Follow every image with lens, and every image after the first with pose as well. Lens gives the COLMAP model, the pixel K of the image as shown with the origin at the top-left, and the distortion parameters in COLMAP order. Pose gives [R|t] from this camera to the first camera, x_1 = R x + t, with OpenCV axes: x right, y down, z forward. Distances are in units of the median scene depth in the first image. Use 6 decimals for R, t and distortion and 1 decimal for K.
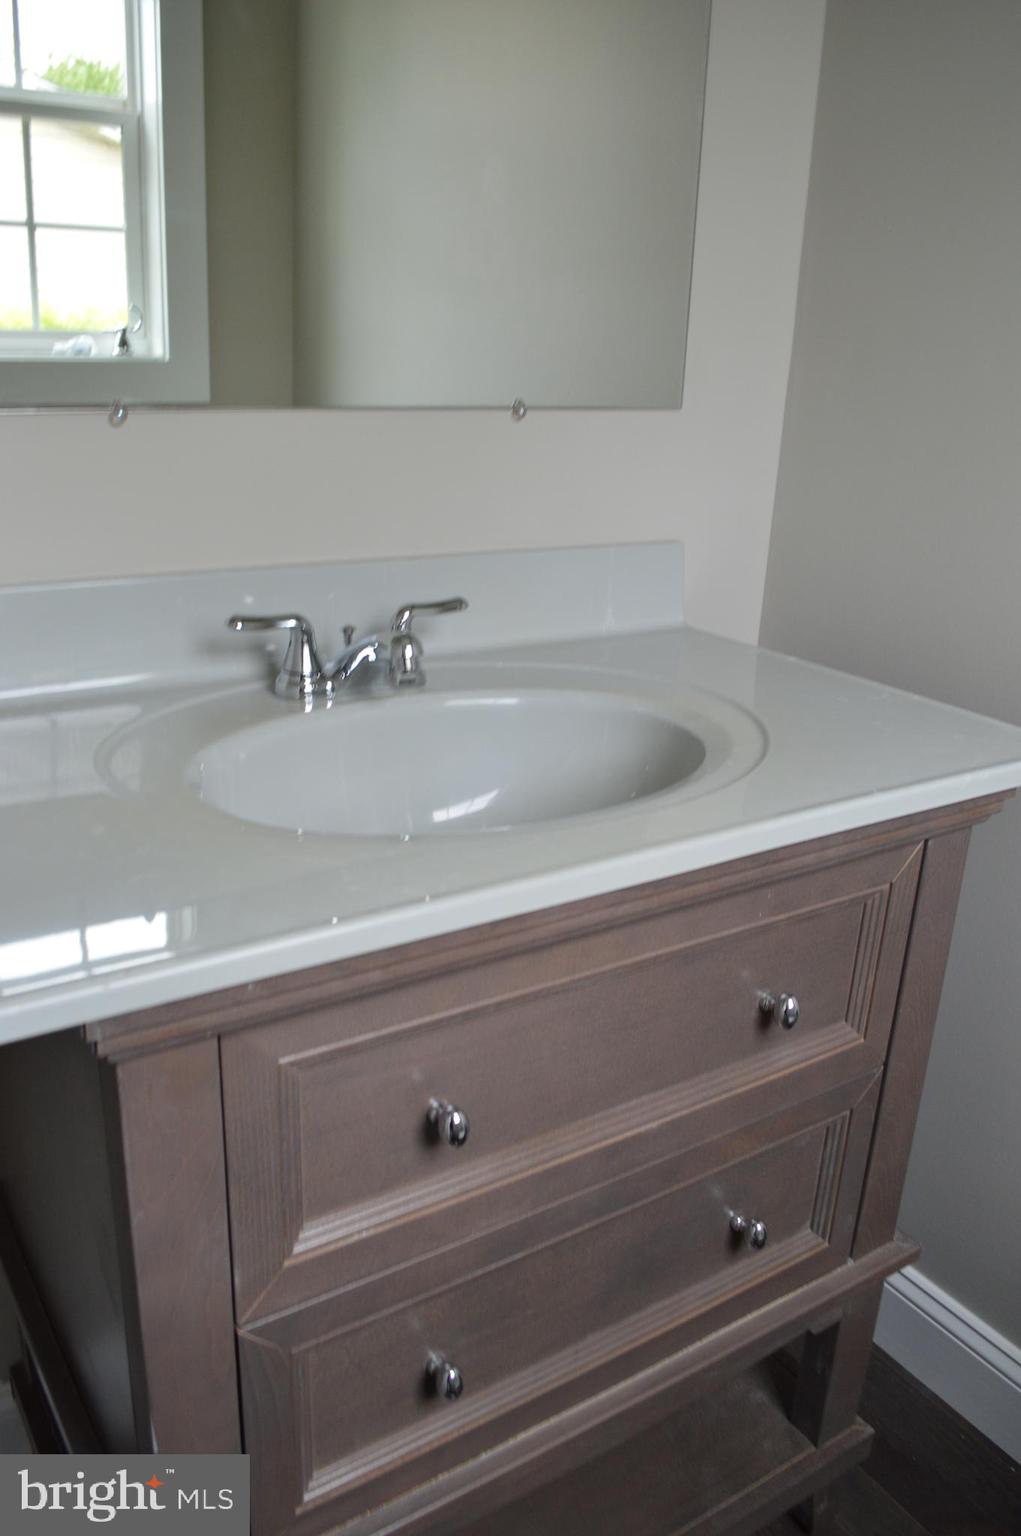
lens RADIAL K [[1219.7, 0, 510.5], [0, 1219.7, 768.0], [0, 0, 1]] dist [-0.079490, 0.004242]
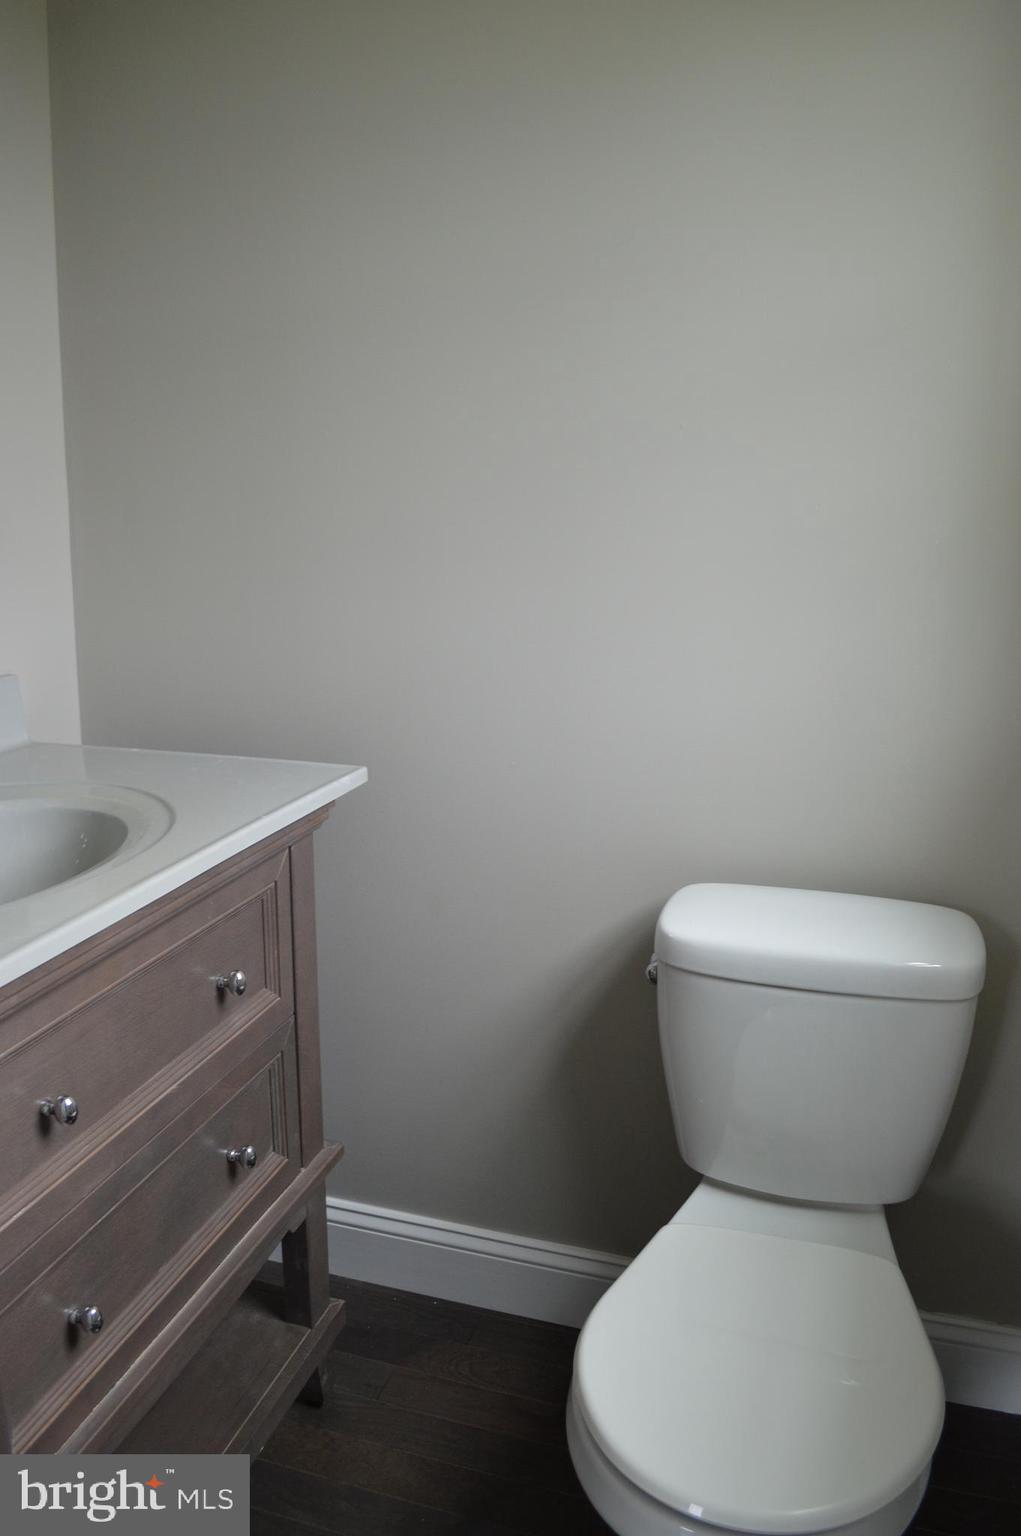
lens RADIAL K [[1232.5, 0, 507.7], [0, 1232.5, 827.1], [0, 0, 1]] dist [-0.069661, 0.000229]
pose [[0.773671, -0.210064, 0.597751, -0.327545], [0.232511, 0.971748, 0.040555, 0.037213], [-0.589382, 0.107608, 0.800656, -0.335610]]
